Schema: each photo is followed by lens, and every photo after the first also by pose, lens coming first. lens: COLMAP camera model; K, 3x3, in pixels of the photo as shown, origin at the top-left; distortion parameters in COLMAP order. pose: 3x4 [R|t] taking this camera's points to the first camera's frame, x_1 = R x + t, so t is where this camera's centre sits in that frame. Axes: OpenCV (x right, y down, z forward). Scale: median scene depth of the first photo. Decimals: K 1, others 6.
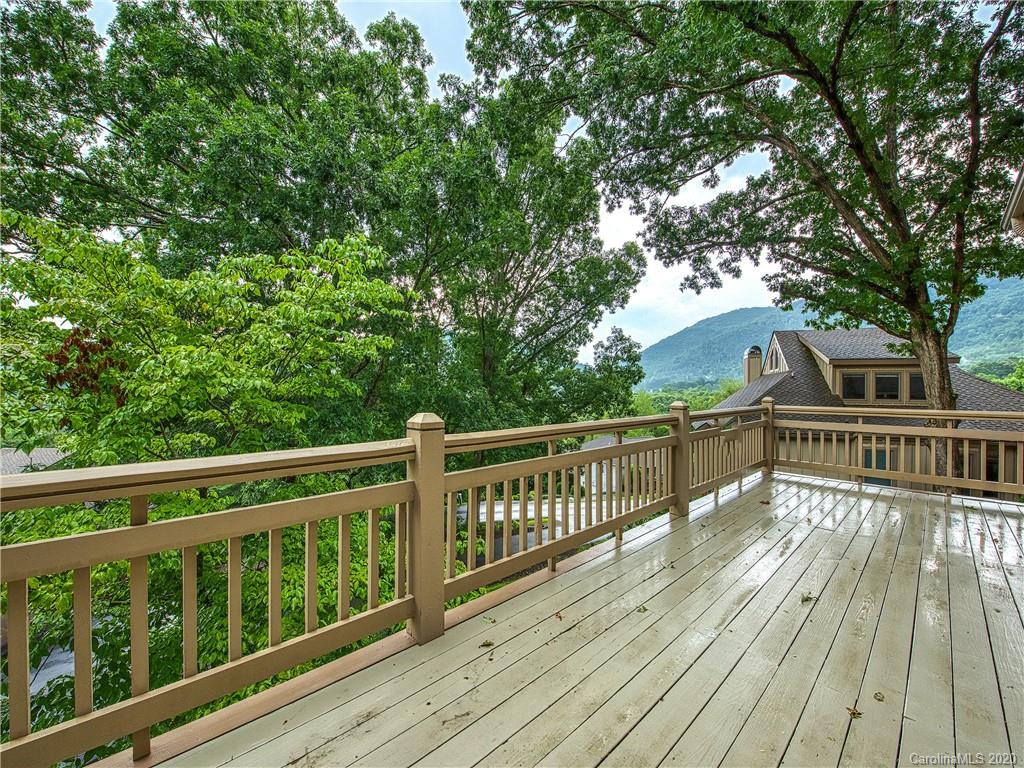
lens RADIAL K [[412.8, 0, 513.5], [0, 412.8, 385.6], [0, 0, 1]] dist [-0.016548, -0.001548]
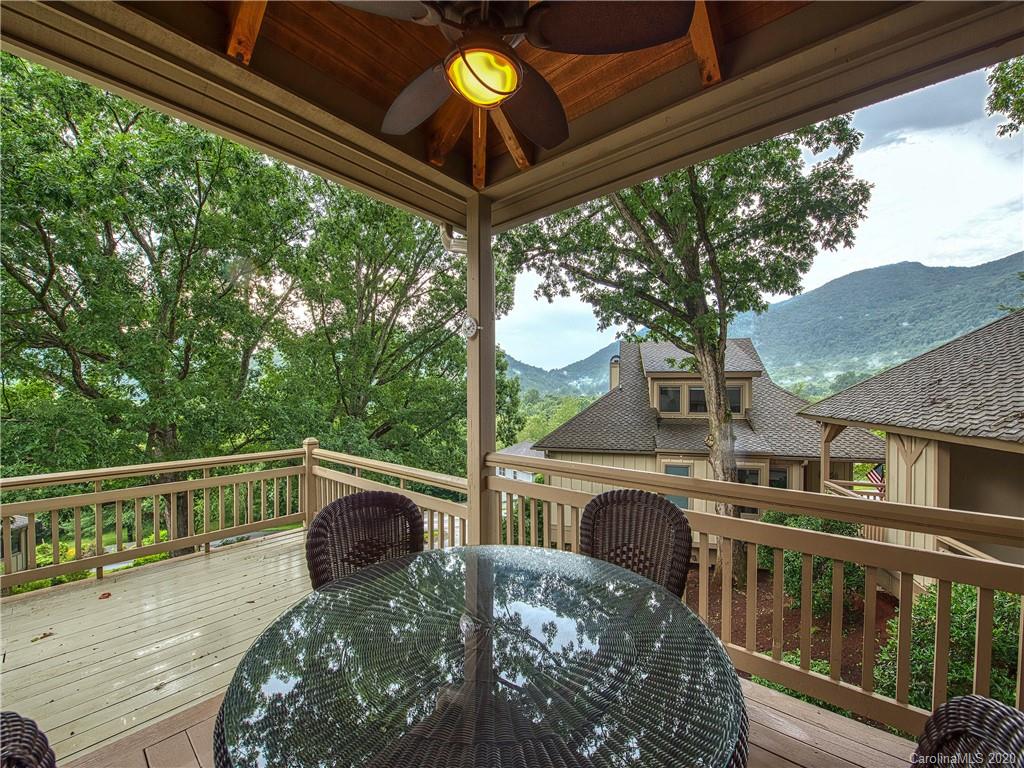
lens RADIAL K [[412.8, 0, 515.1], [0, 412.8, 390.4], [0, 0, 1]] dist [-0.016548, -0.001548]
pose [[0.993699, -0.003831, 0.112017, 0.257299], [0.003226, 0.999979, 0.005583, -0.019359], [-0.112036, -0.005186, 0.993691, 0.035650]]
